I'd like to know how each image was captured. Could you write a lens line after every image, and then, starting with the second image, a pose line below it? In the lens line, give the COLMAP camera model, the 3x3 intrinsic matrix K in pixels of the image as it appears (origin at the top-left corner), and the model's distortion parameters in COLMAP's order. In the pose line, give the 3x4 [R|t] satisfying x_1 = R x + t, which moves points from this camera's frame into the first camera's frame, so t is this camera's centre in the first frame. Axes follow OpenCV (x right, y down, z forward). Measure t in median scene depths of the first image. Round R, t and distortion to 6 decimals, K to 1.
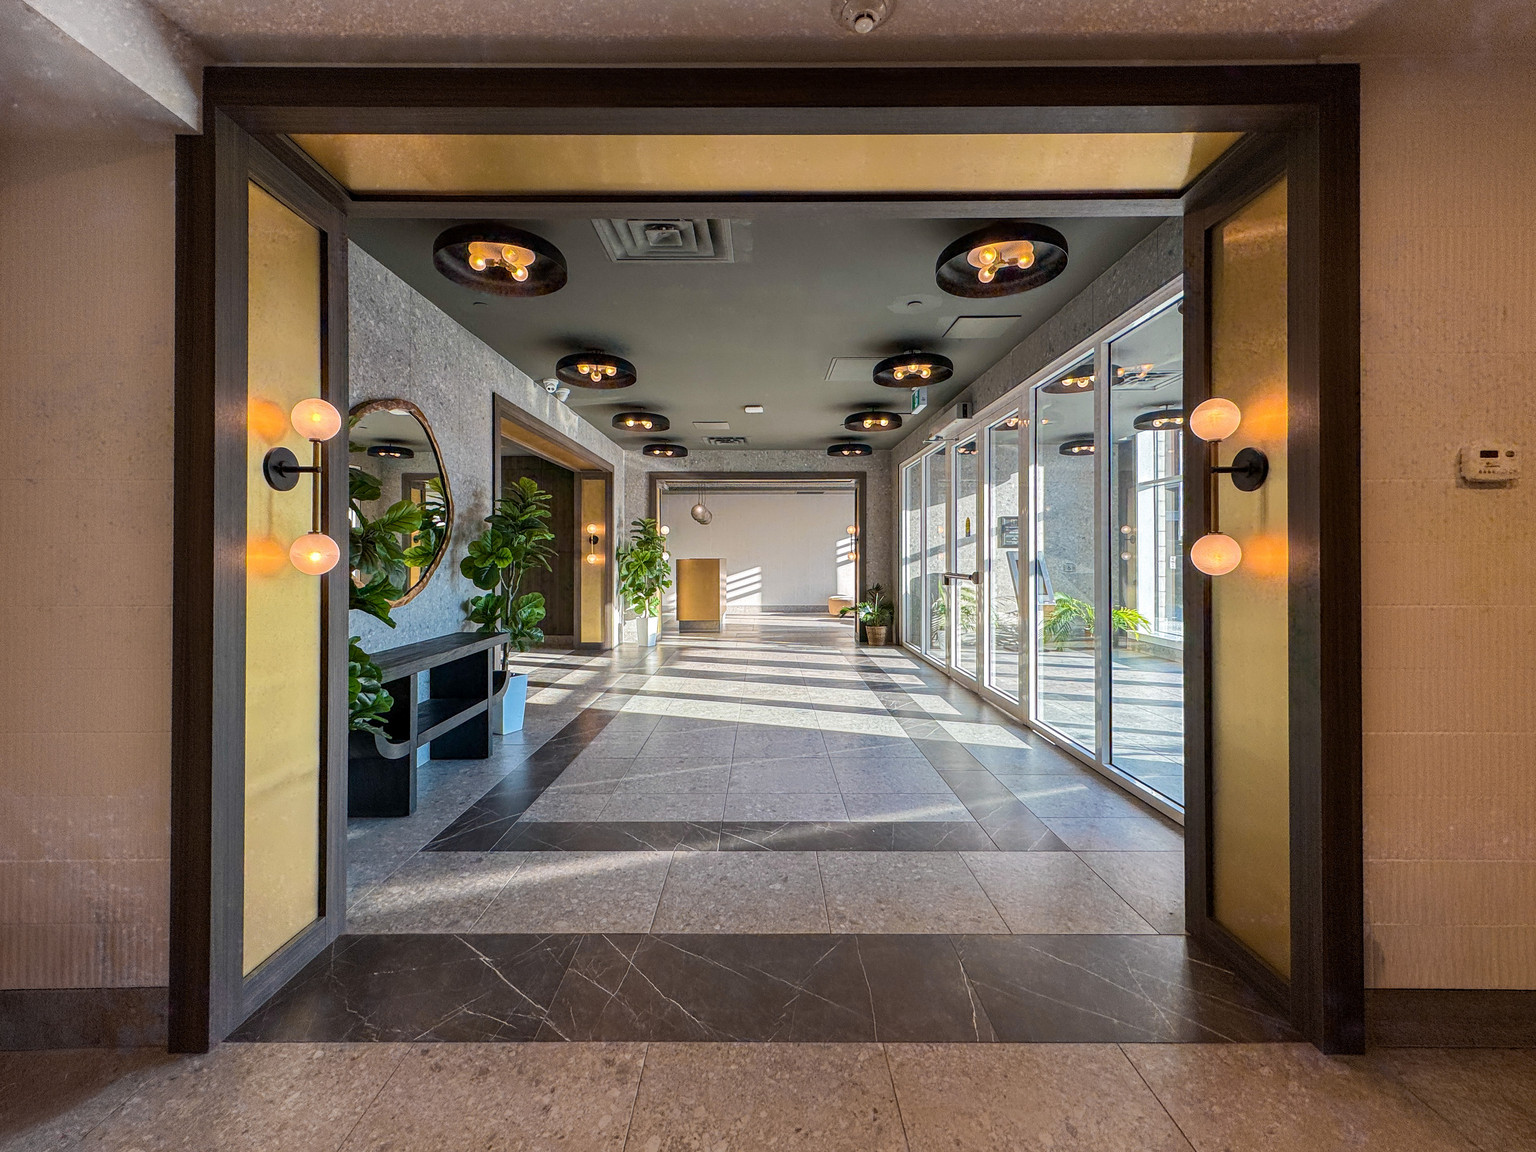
lens RADIAL K [[612.5, 0, 762.7], [0, 612.5, 553.4], [0, 0, 1]] dist [0.000929, 0.000059]
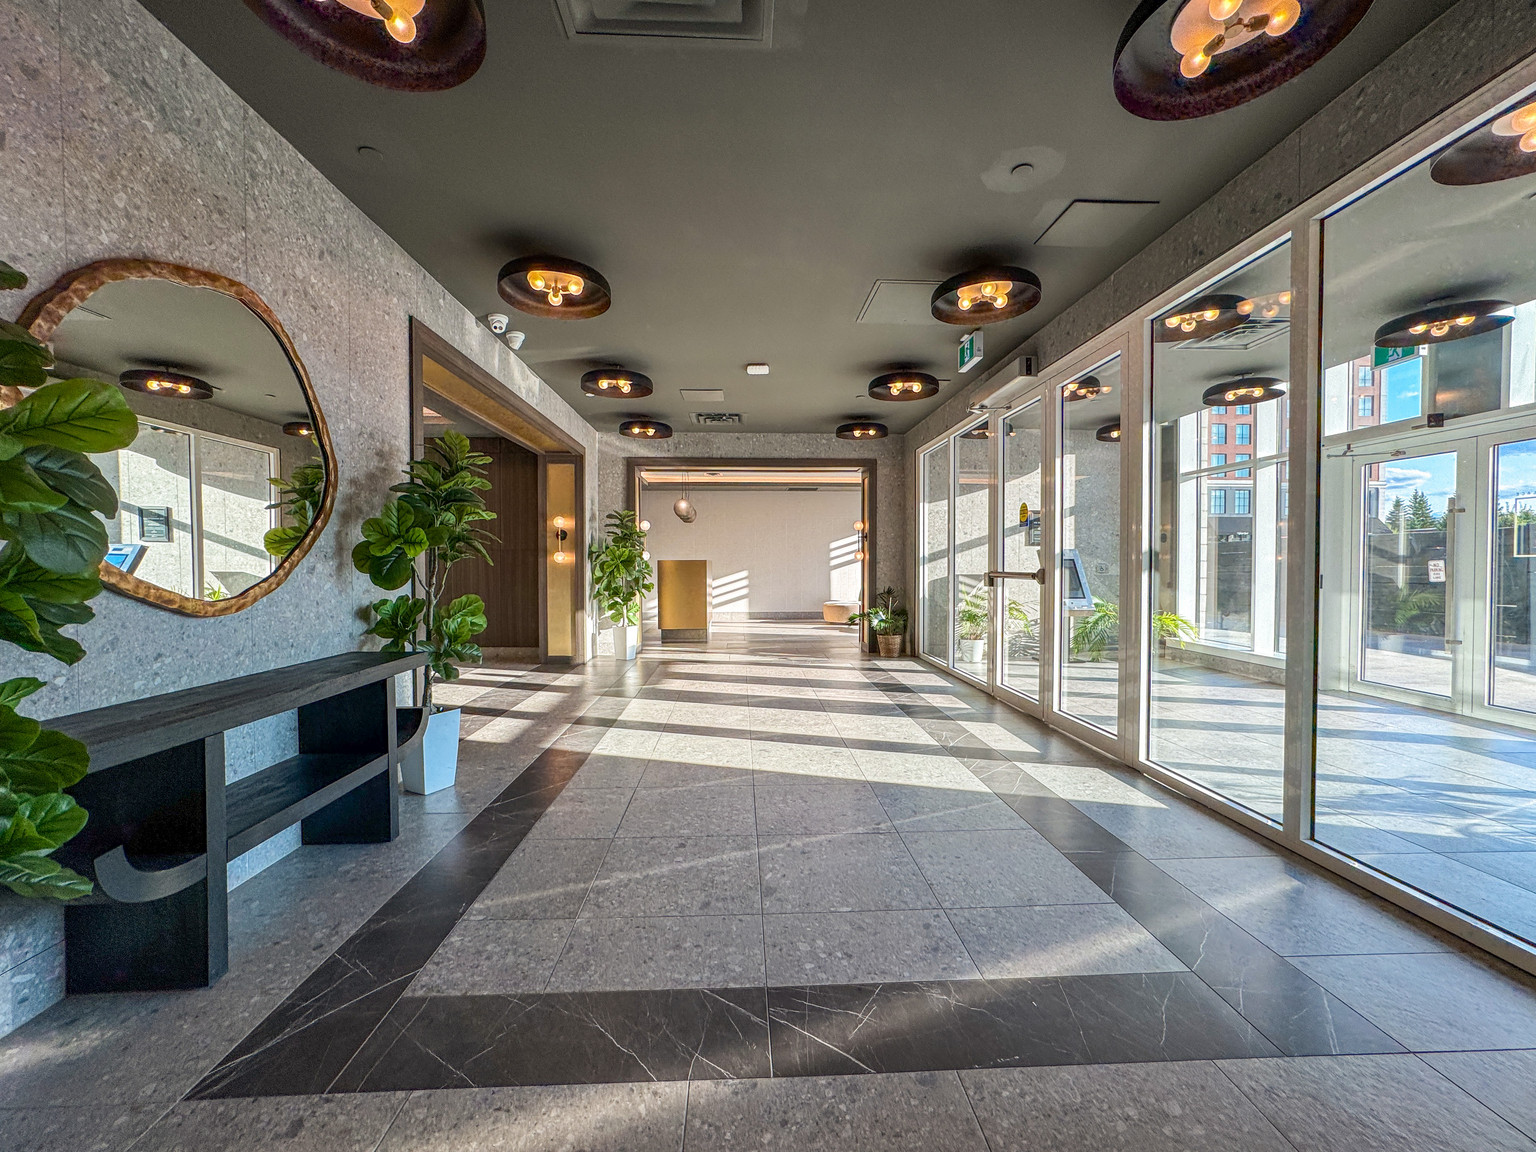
lens RADIAL K [[636.5, 0, 768.0], [0, 636.5, 576.0], [0, 0, 1]] dist [-0.041058, 0.019530]
pose [[0.999329, -0.001676, 0.036595, -0.027331], [0.000648, 0.999605, 0.028083, 0.011699], [-0.036628, -0.028041, 0.998935, 0.135538]]
